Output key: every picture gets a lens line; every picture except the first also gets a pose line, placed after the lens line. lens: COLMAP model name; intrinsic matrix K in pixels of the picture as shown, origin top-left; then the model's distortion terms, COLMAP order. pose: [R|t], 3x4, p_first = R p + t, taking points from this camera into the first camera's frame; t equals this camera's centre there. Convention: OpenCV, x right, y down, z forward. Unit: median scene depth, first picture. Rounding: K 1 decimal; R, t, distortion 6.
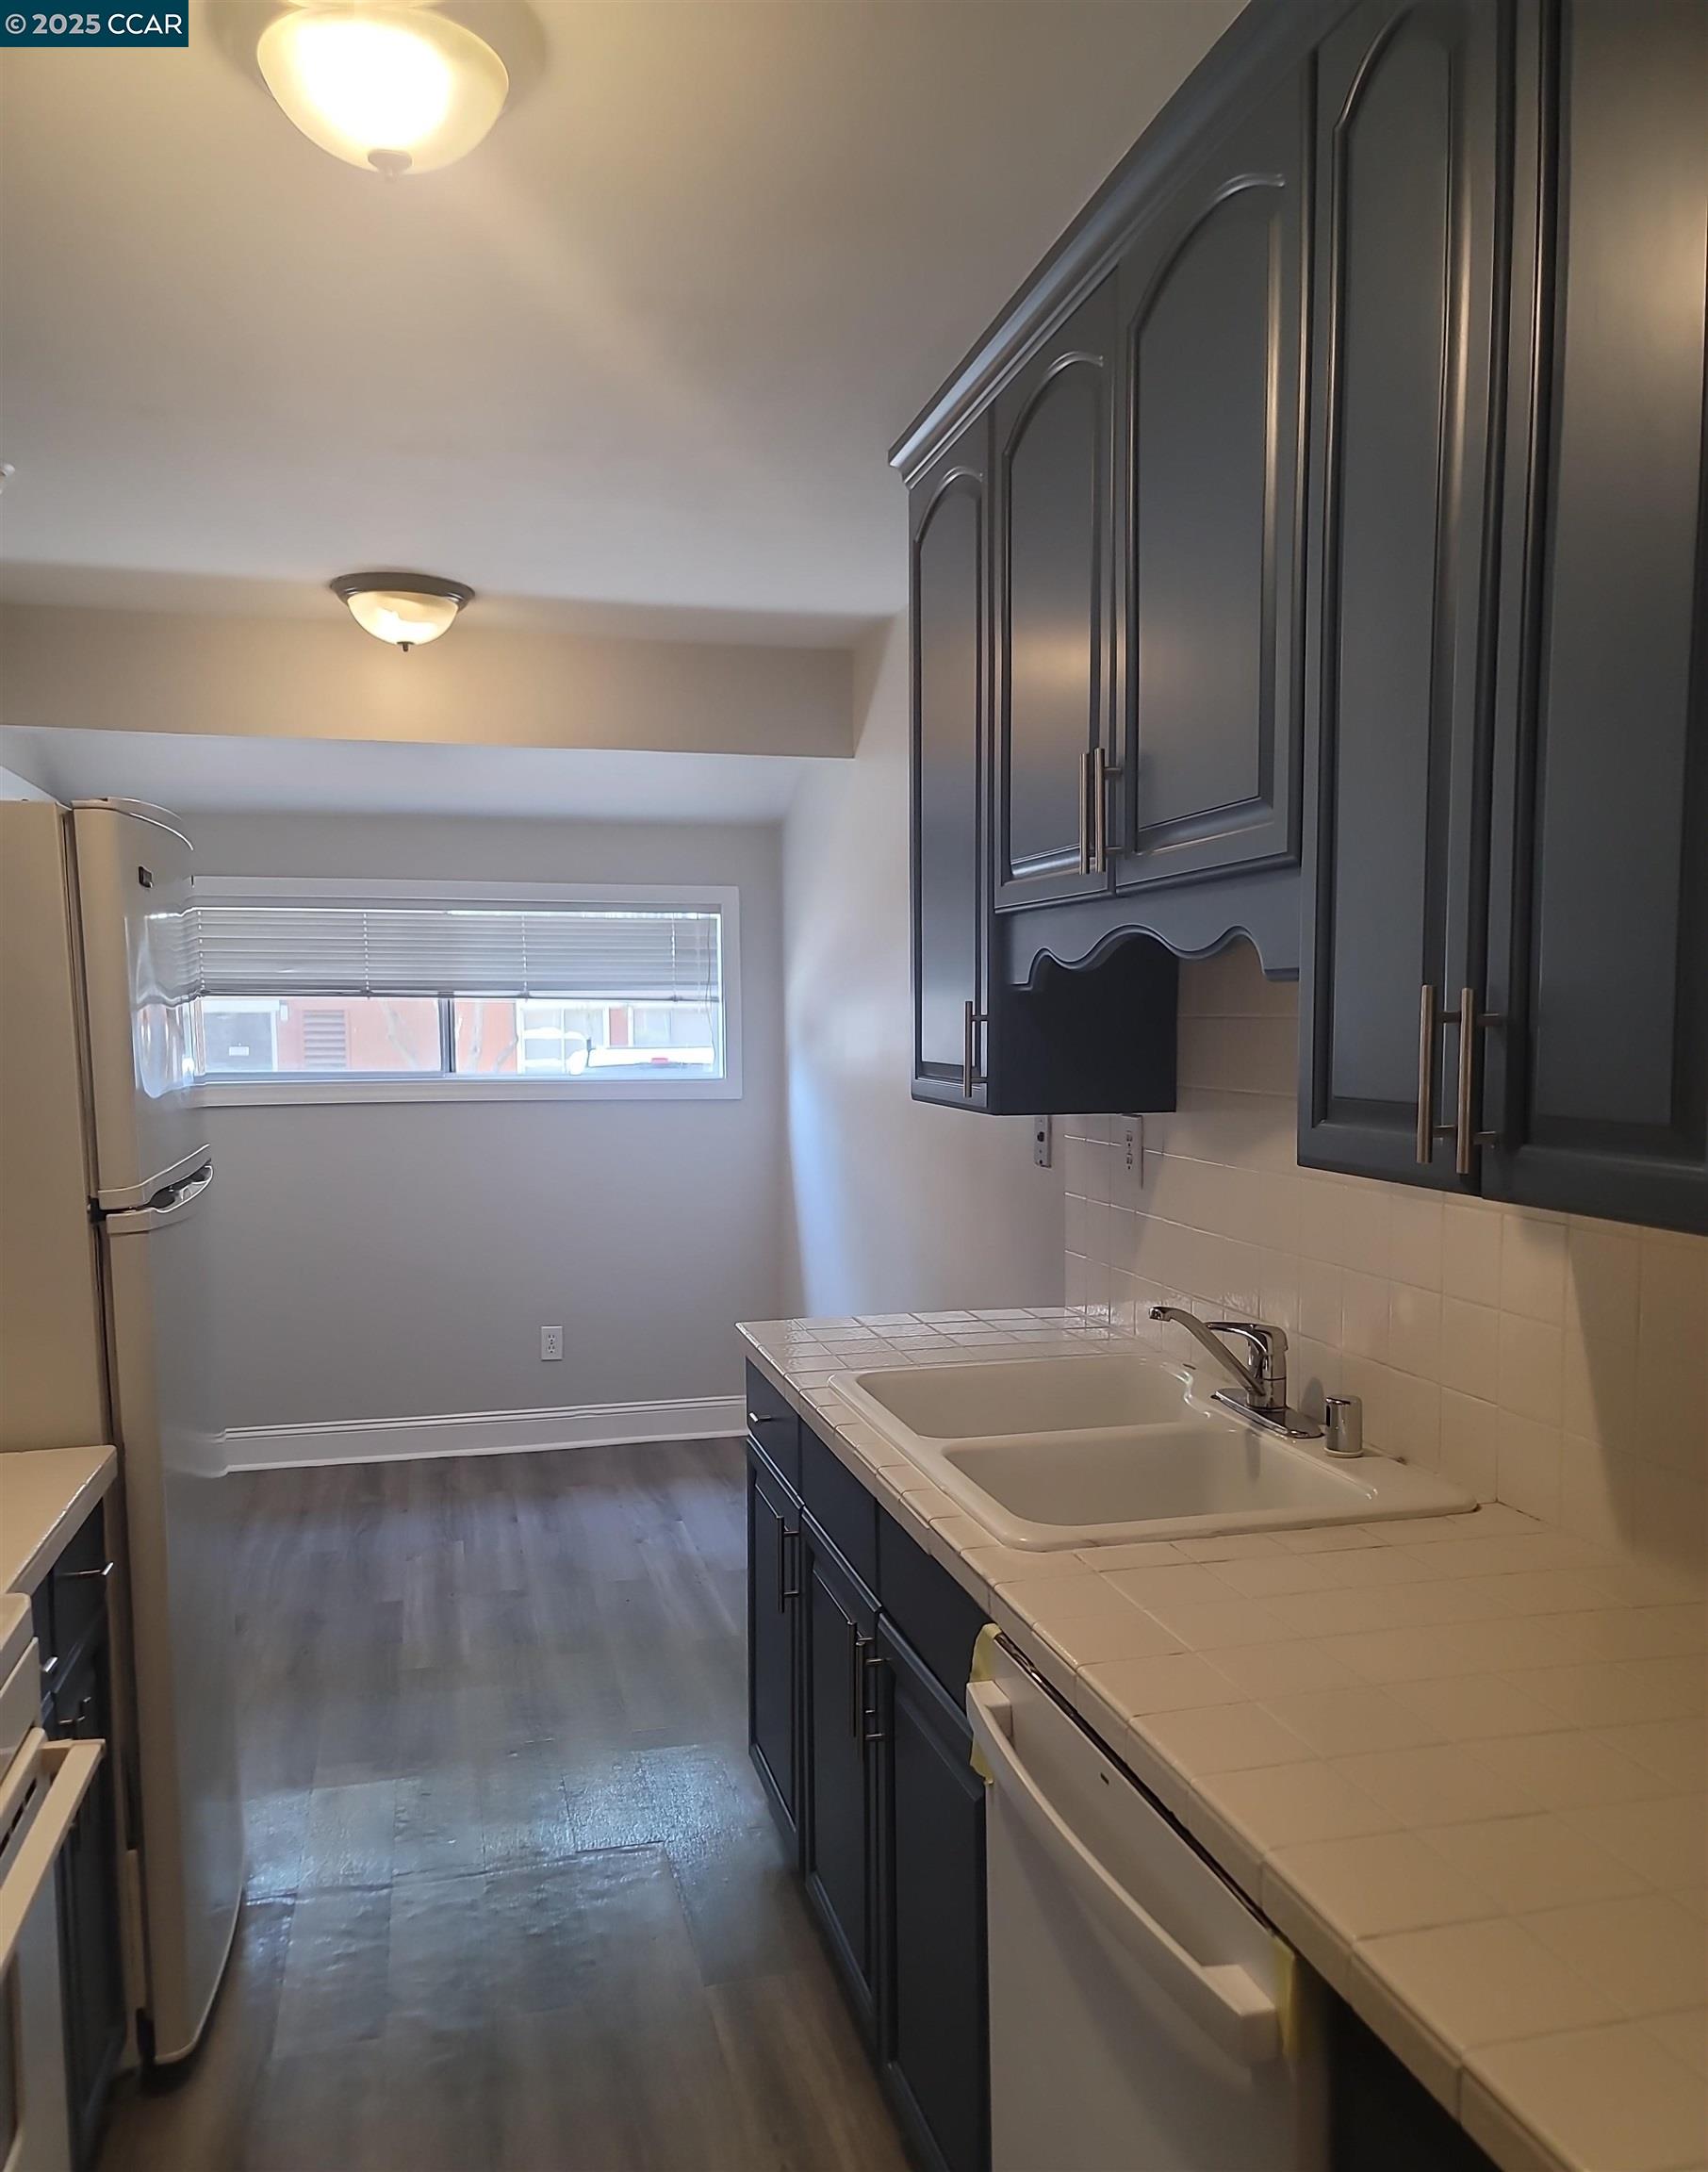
lens RADIAL K [[1696.1, 0, 856.3], [0, 1696.1, 1169.3], [0, 0, 1]] dist [0.058948, -0.002595]
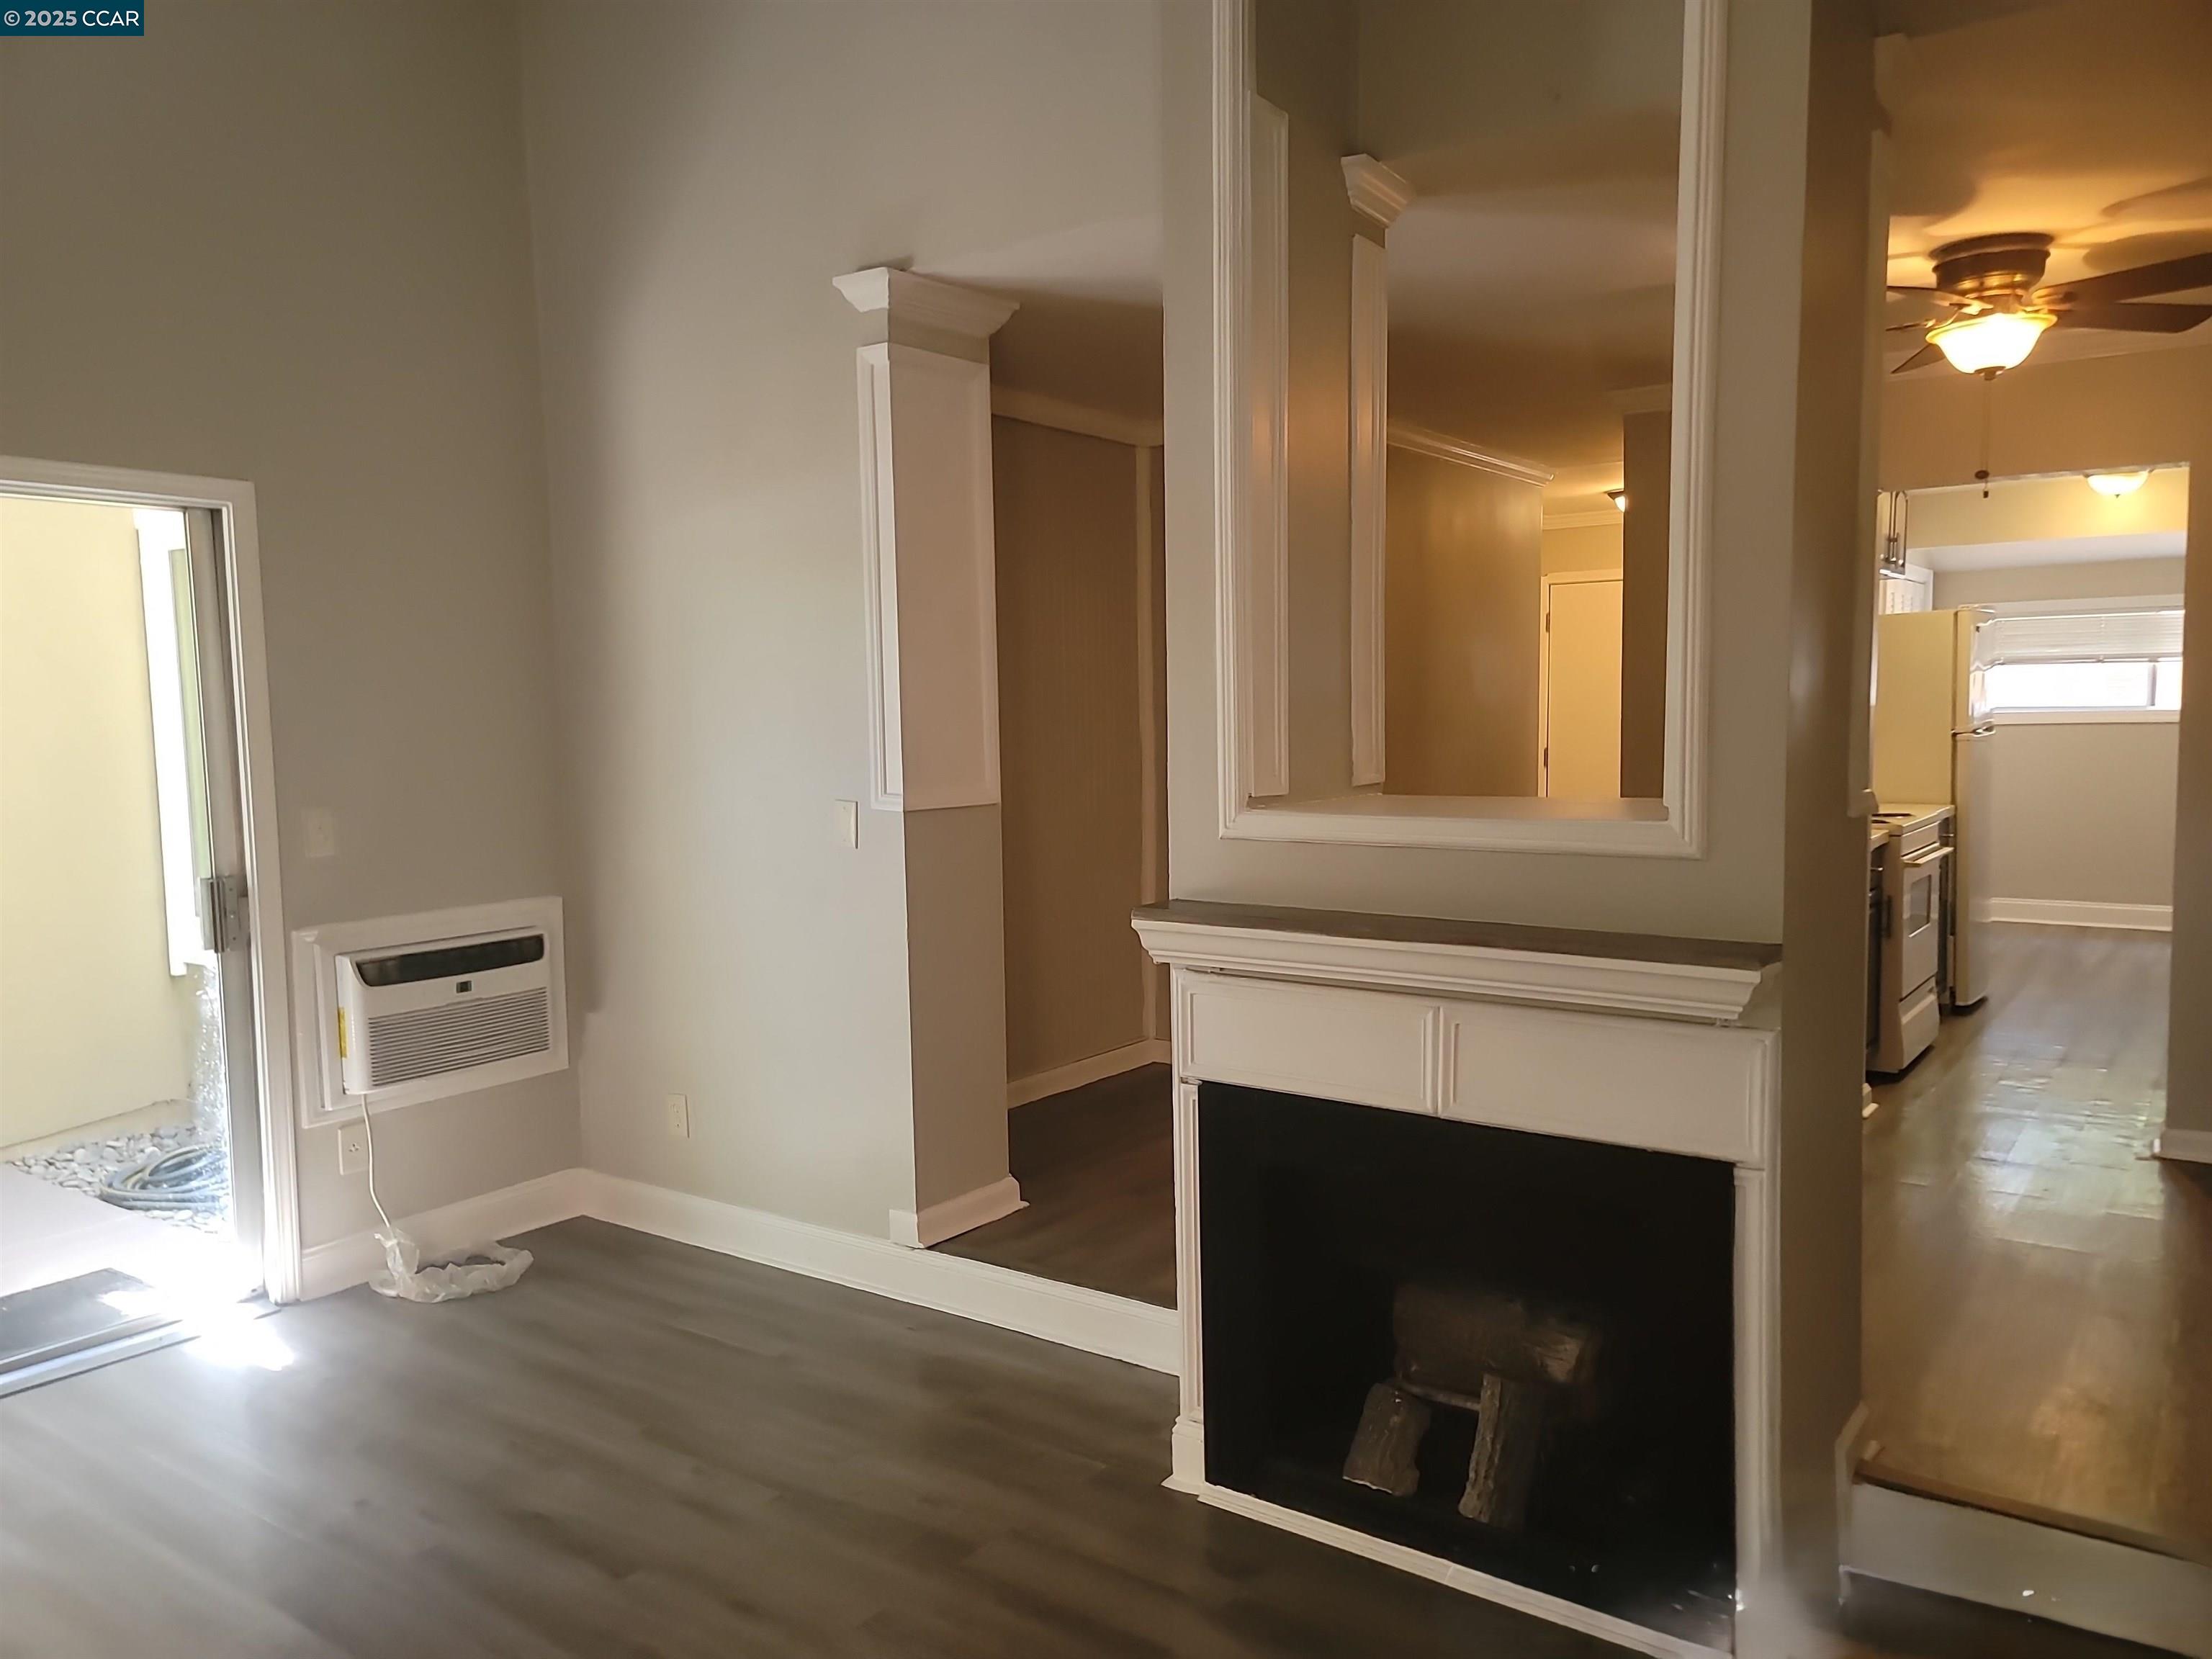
lens RADIAL K [[1586.1, 0, 1059.5], [0, 1586.1, 840.0], [0, 0, 1]] dist [0.041121, -0.001494]
pose [[0.625335, 0.058949, -0.778127, 0.659251], [-0.055647, 0.997973, 0.030884, 0.169814], [0.778370, 0.023988, 0.627347, -1.668797]]
